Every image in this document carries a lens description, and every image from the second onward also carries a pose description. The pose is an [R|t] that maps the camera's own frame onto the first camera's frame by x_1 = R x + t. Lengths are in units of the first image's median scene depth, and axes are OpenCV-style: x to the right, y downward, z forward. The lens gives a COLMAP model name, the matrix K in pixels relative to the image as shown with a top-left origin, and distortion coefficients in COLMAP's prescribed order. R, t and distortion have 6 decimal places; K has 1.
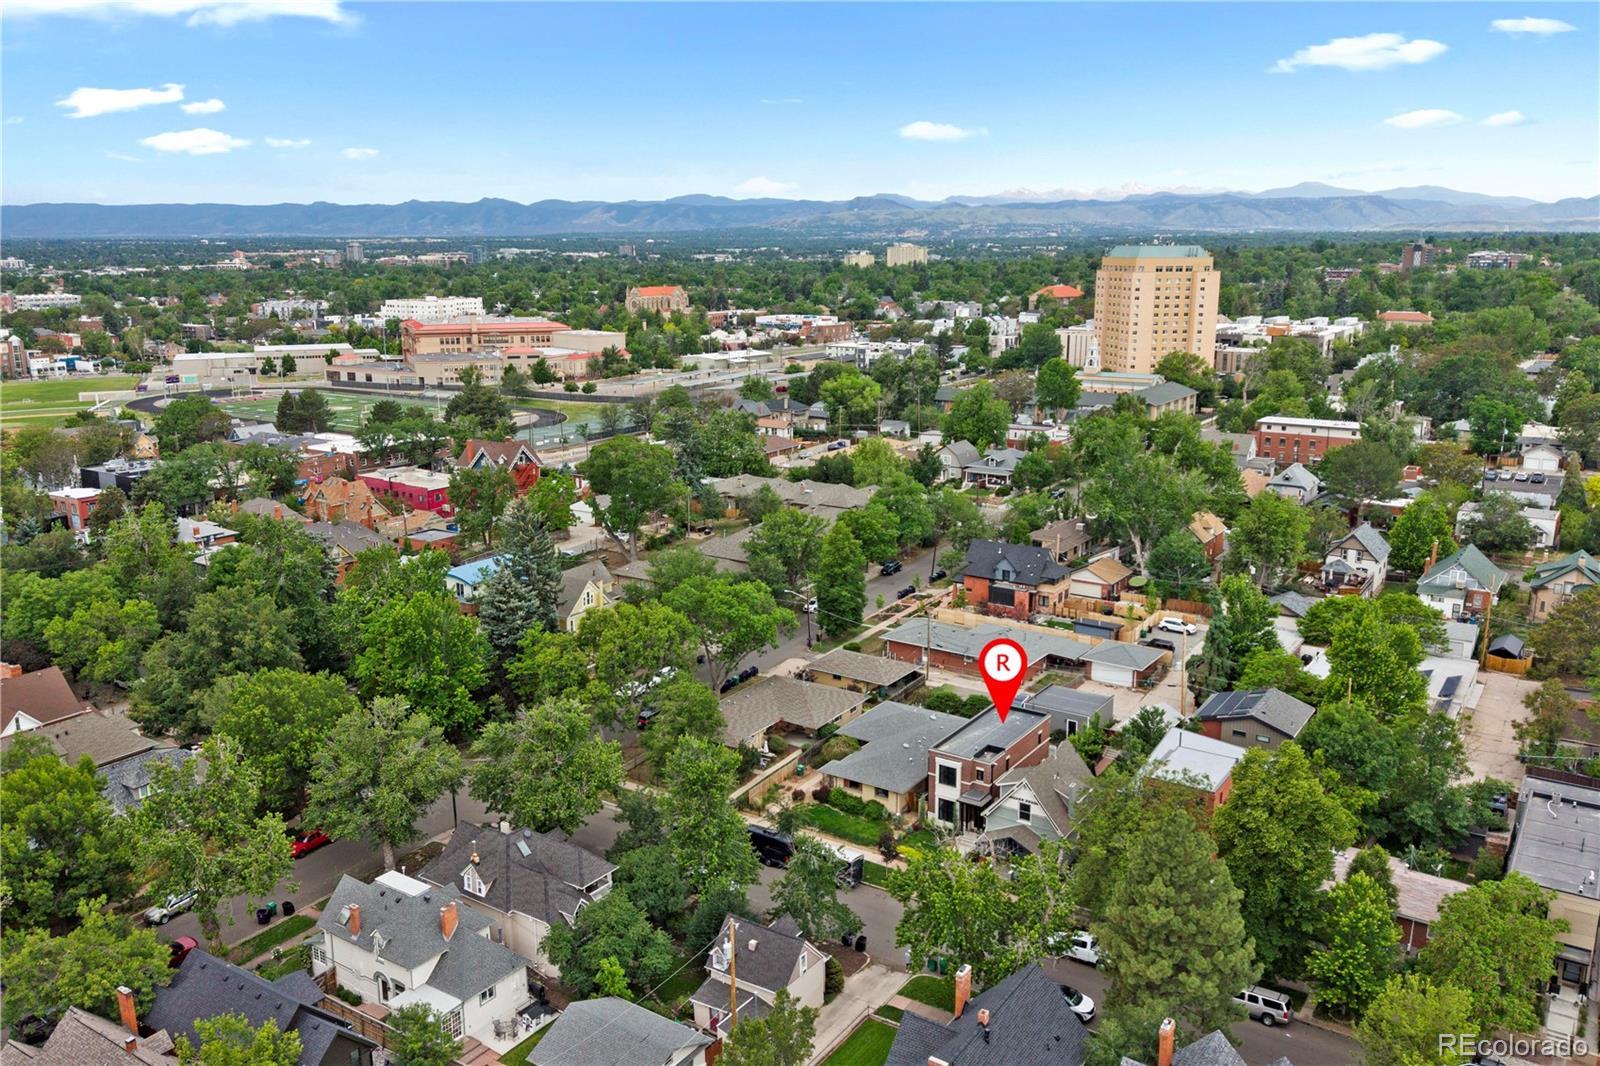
lens RADIAL K [[1275.1, 0, 800.0], [0, 1275.1, 533.0], [0, 0, 1]] dist [0.071947, -0.090346]
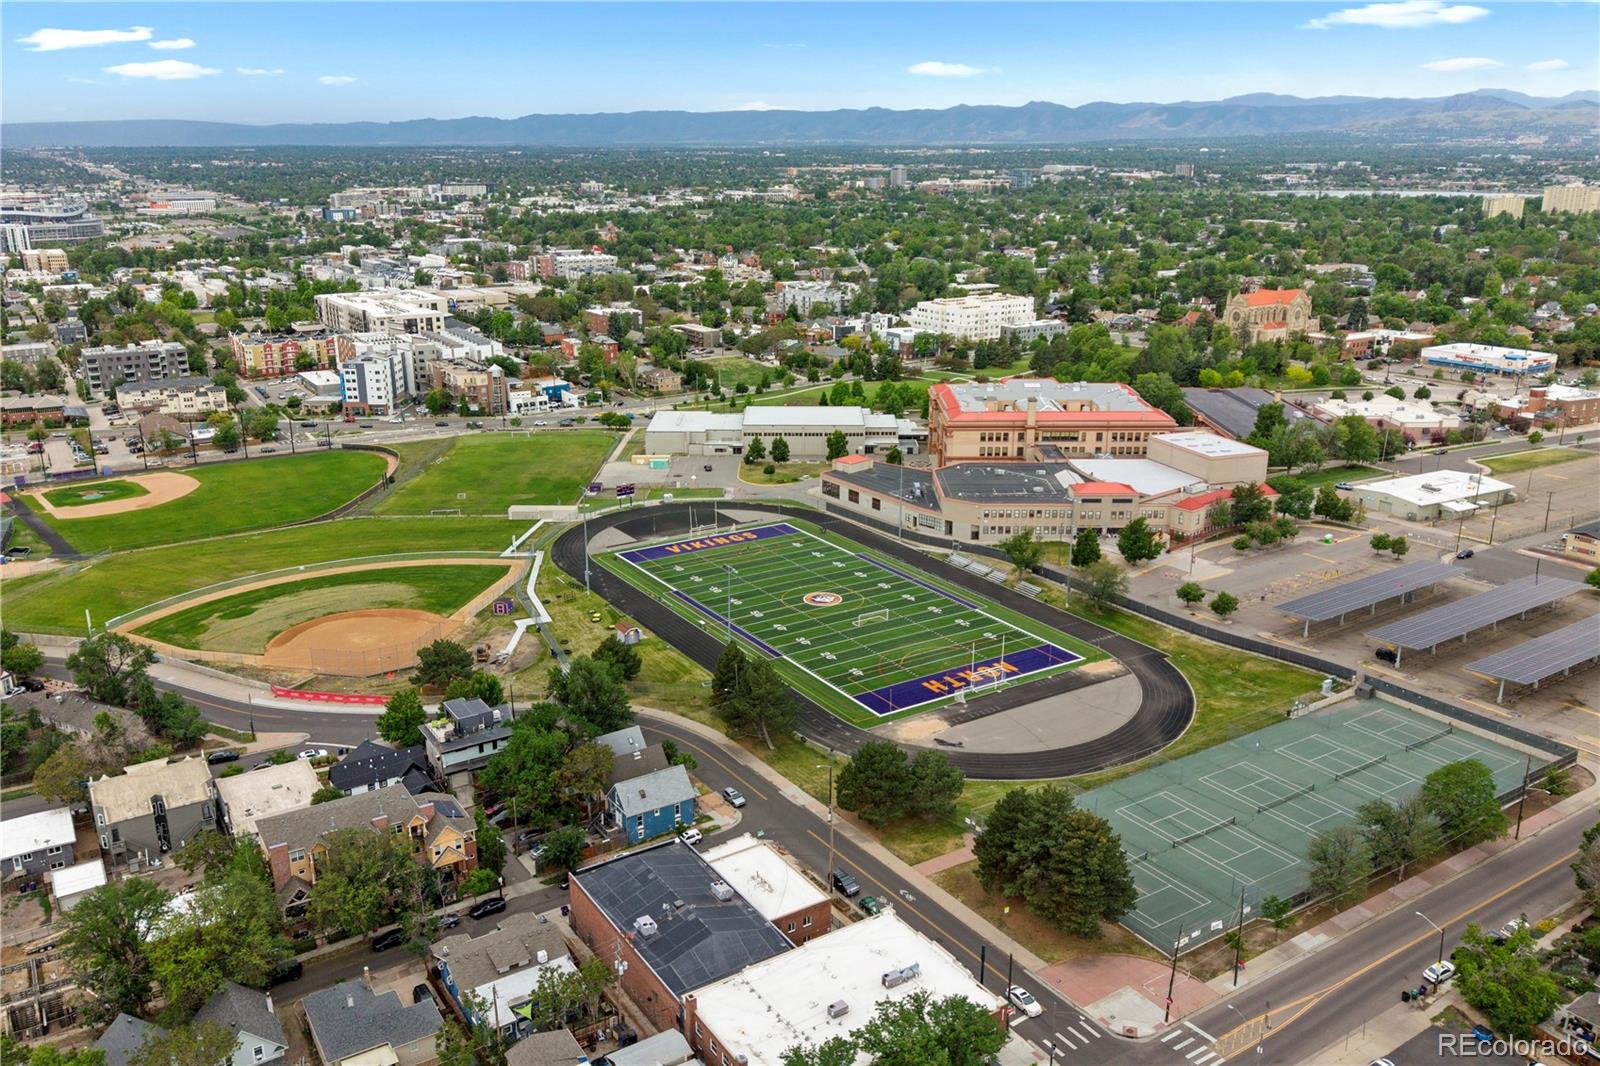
lens RADIAL K [[1275.1, 0, 800.0], [0, 1275.1, 533.0], [0, 0, 1]] dist [0.071947, -0.090346]
pose [[0.920244, 0.117692, -0.373228, -0.068300], [-0.091500, 0.991980, 0.087202, -0.094884], [0.380498, -0.046097, 0.923632, 0.207621]]
